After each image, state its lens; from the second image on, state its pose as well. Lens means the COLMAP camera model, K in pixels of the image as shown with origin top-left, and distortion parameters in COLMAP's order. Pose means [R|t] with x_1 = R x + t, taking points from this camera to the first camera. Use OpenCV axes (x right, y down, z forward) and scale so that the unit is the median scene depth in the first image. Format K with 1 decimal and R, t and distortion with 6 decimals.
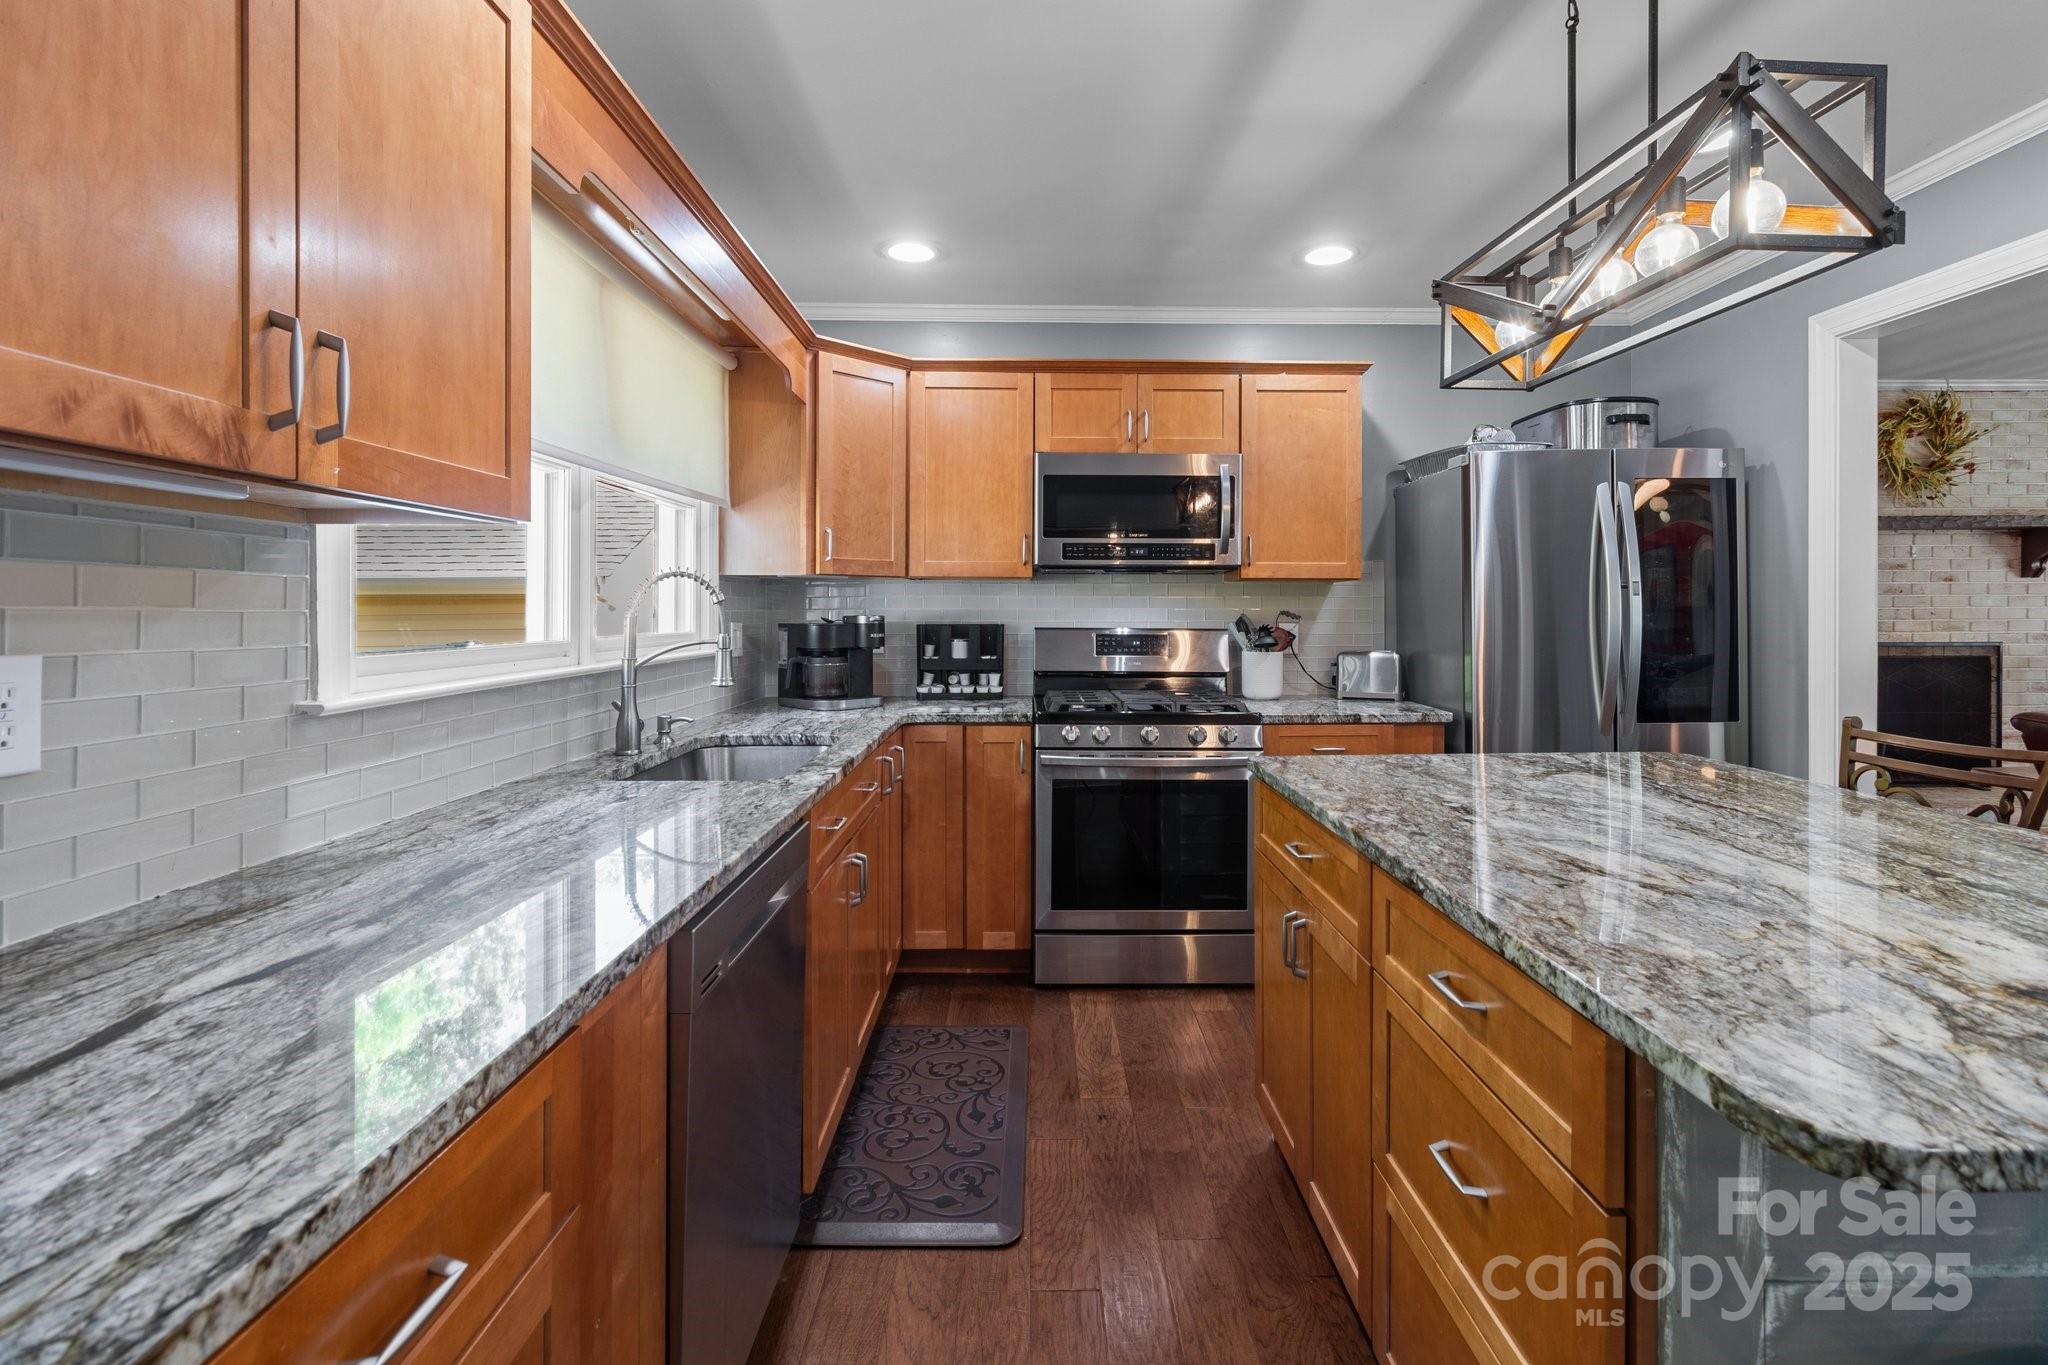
lens RADIAL K [[959.6, 0, 1033.6], [0, 959.6, 609.8], [0, 0, 1]] dist [0.001210, 0.001724]
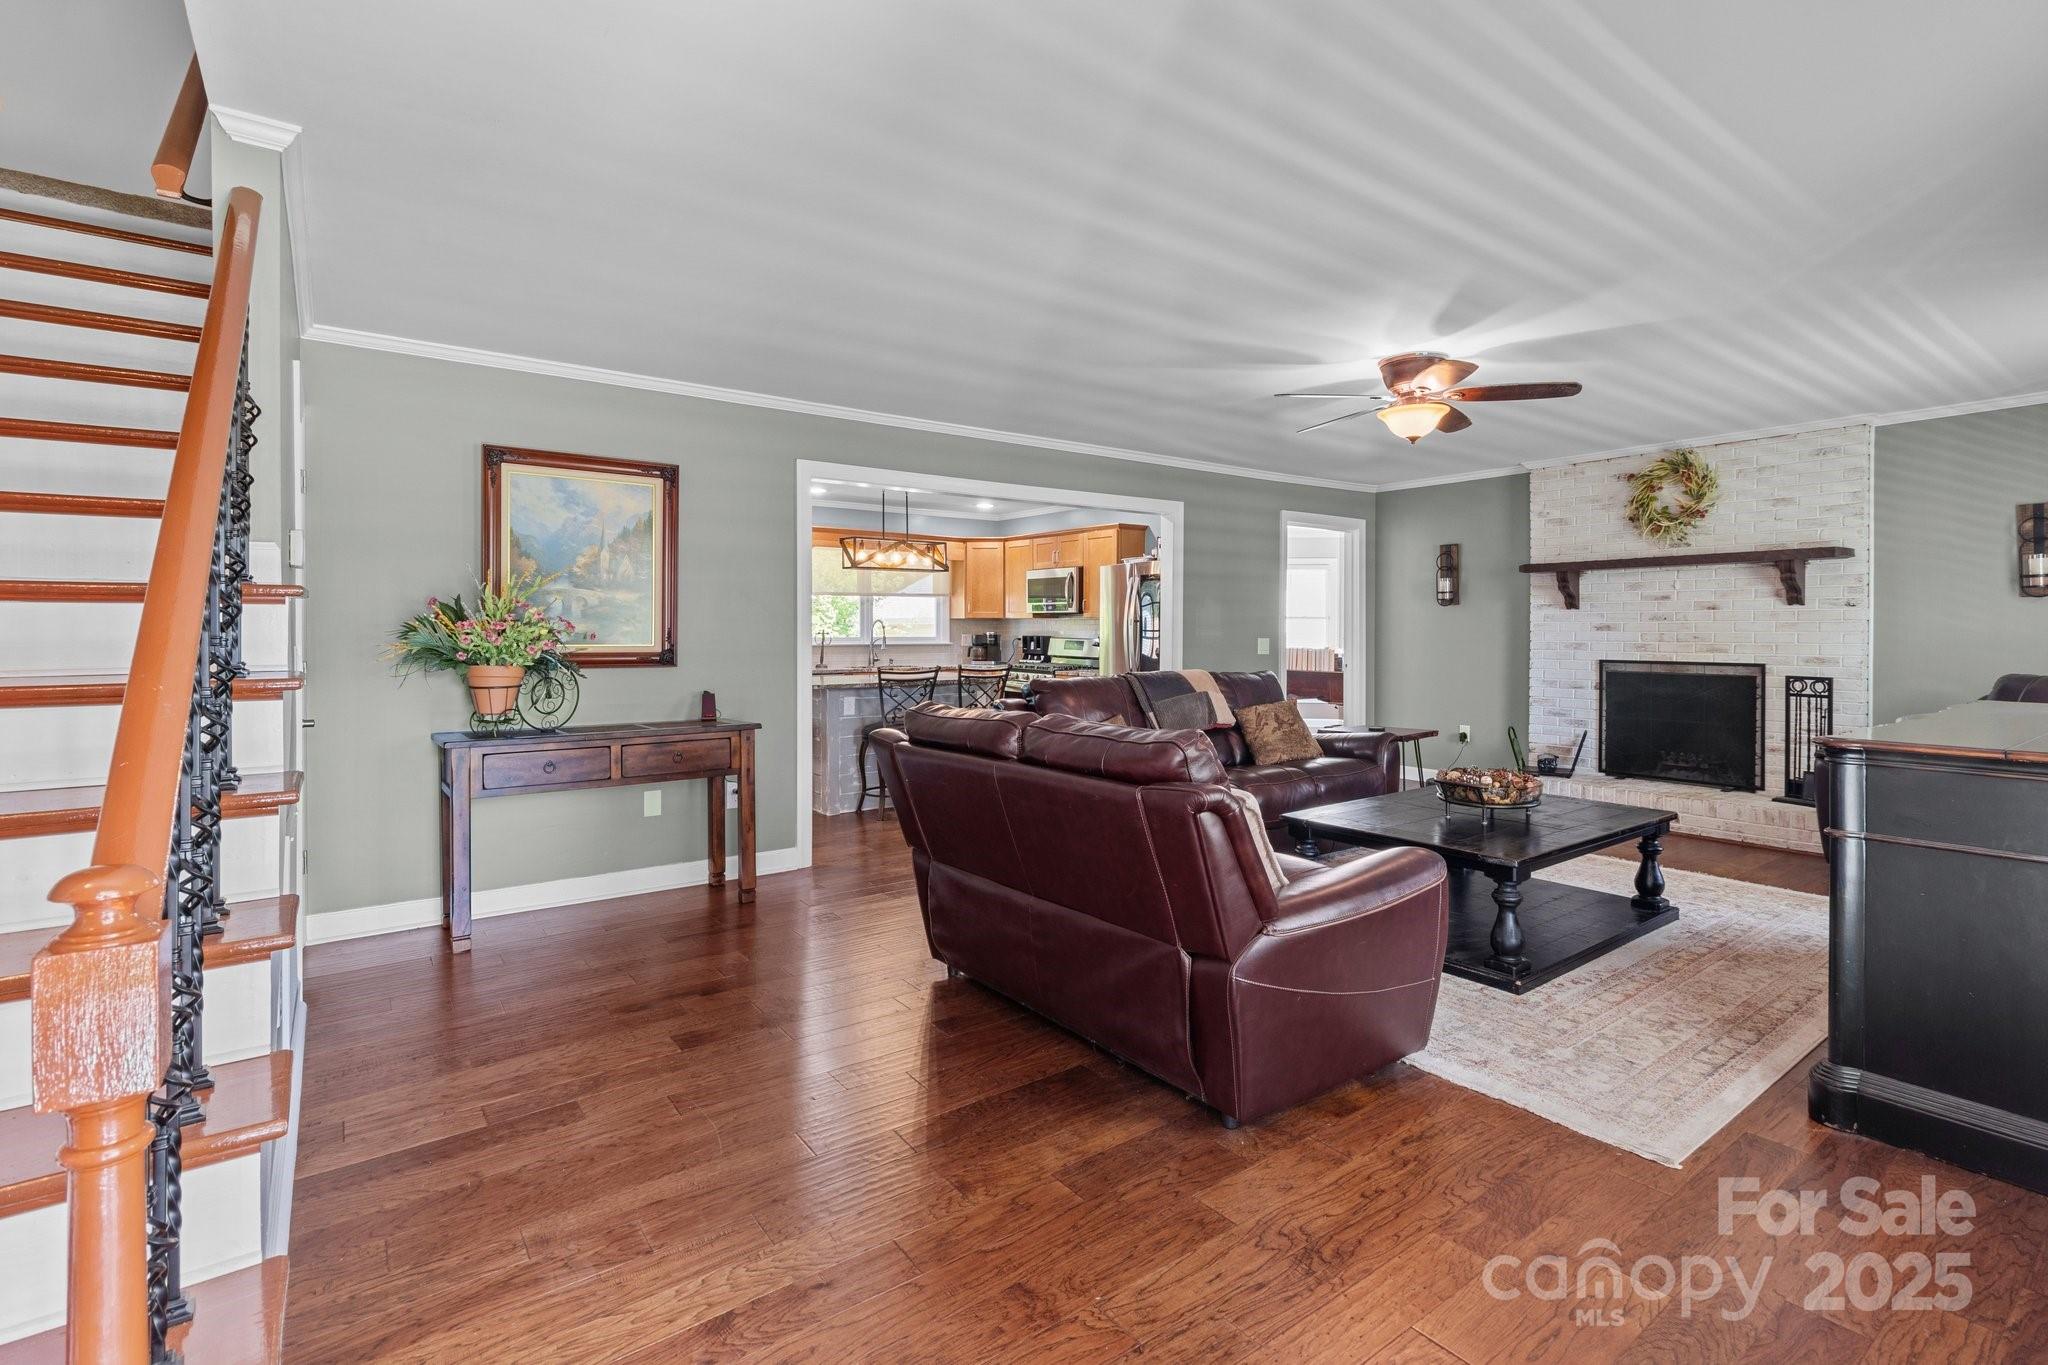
lens RADIAL K [[959.6, 0, 1028.0], [0, 959.6, 630.0], [0, 0, 1]] dist [0.001210, 0.001724]
pose [[0.574513, 0.003798, -0.818486, 1.435834], [-0.004746, 0.999988, 0.001309, -0.002794], [0.818481, 0.003133, 0.574524, -0.336310]]
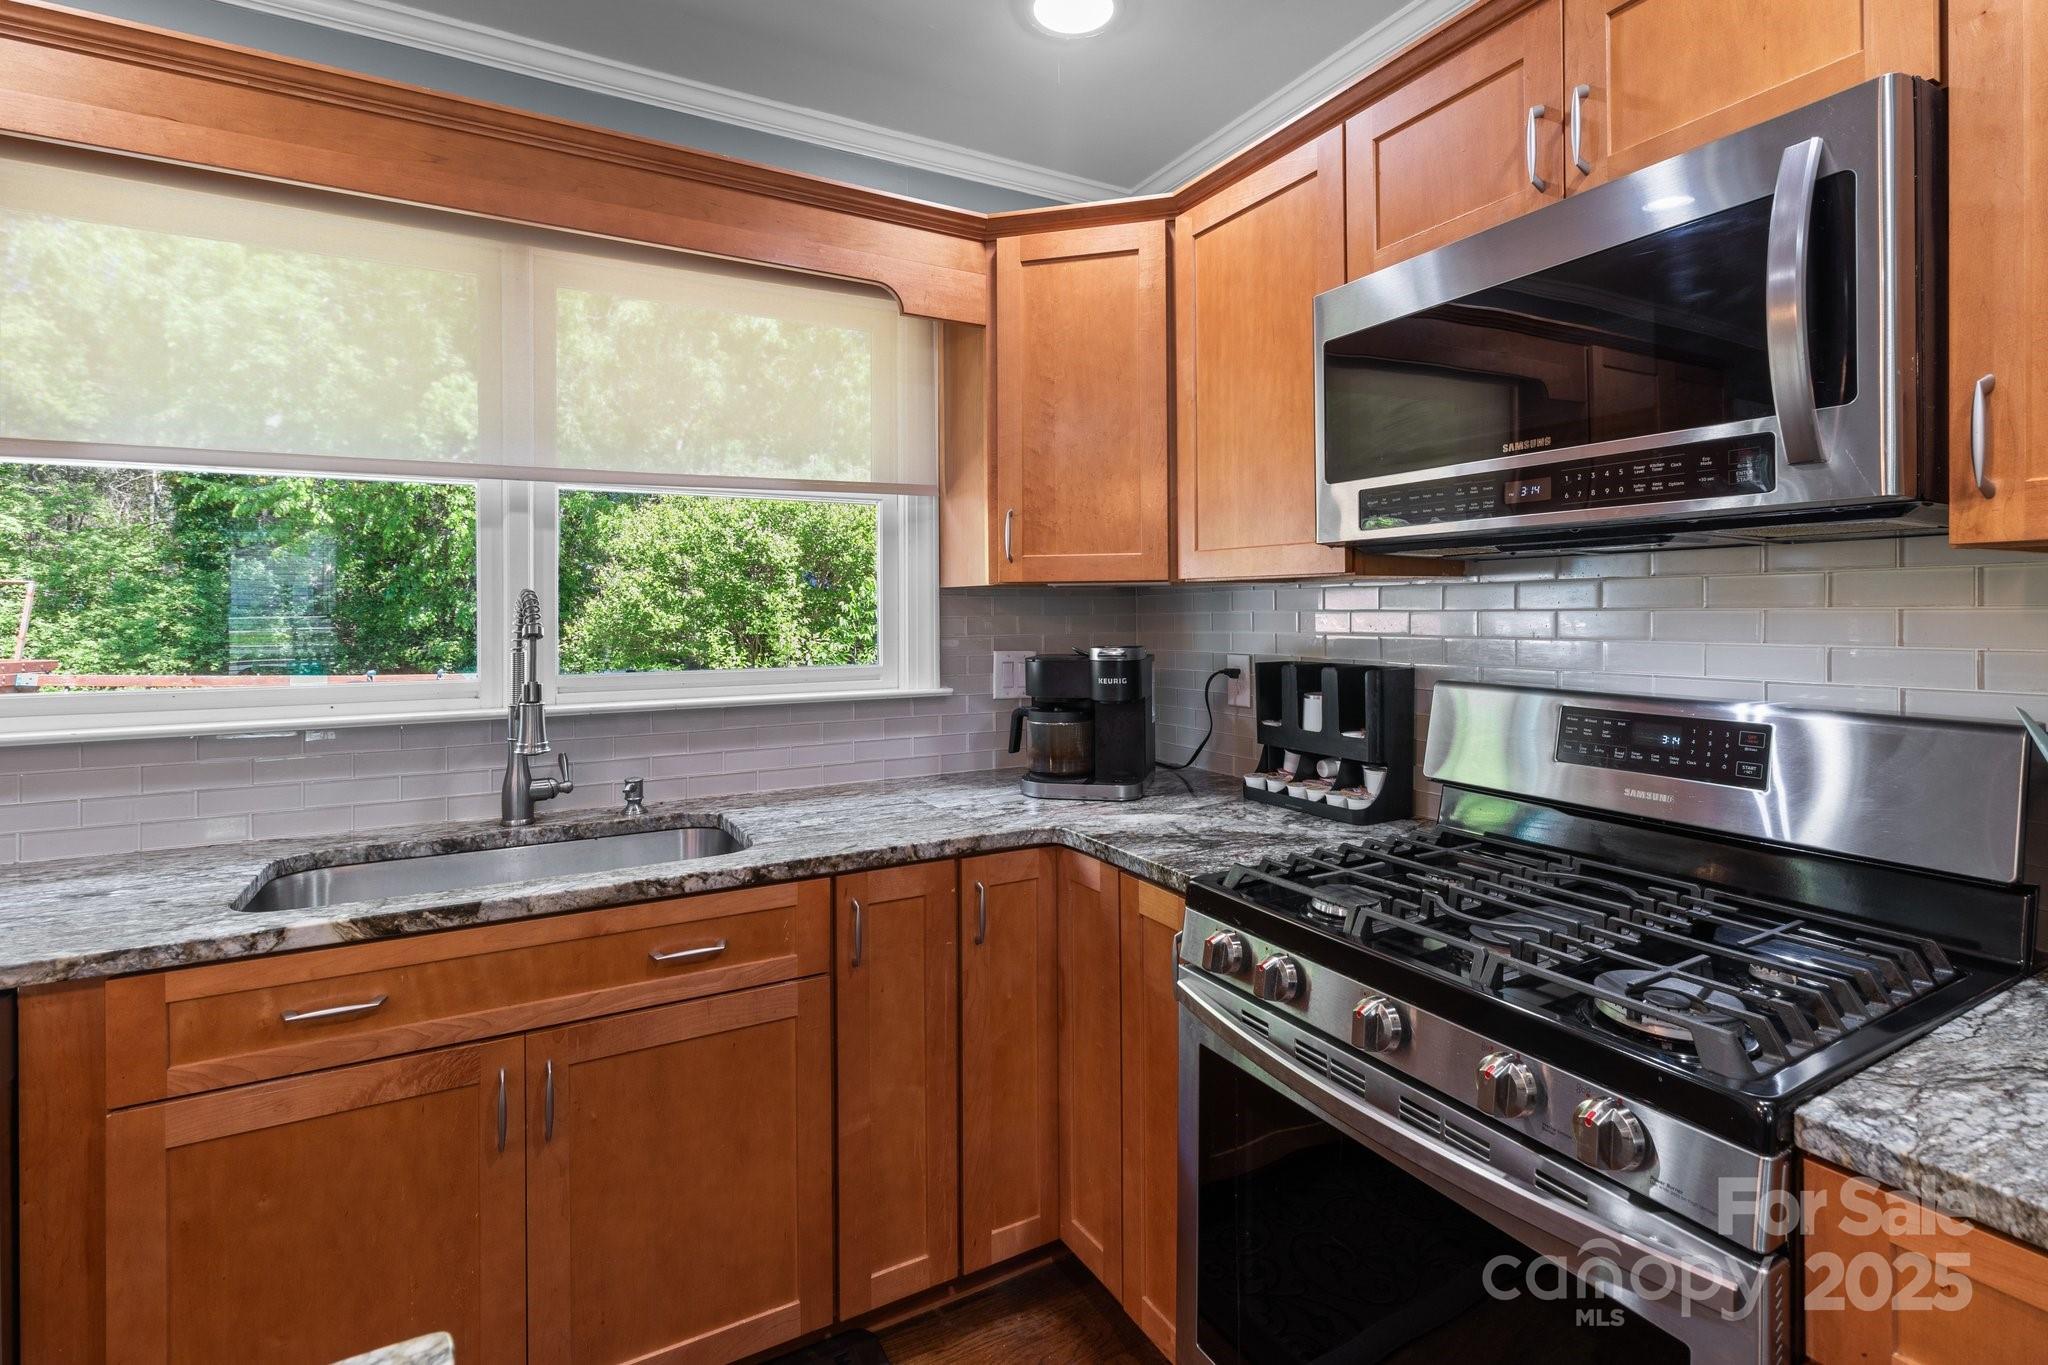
lens RADIAL K [[959.6, 0, 1047.3], [0, 959.6, 611.2], [0, 0, 1]] dist [0.001210, 0.001724]
pose [[0.483166, -0.004132, -0.875519, 0.223974], [0.005680, 0.999983, -0.001585, -0.010597], [0.875510, -0.004208, 0.483181, 0.448389]]
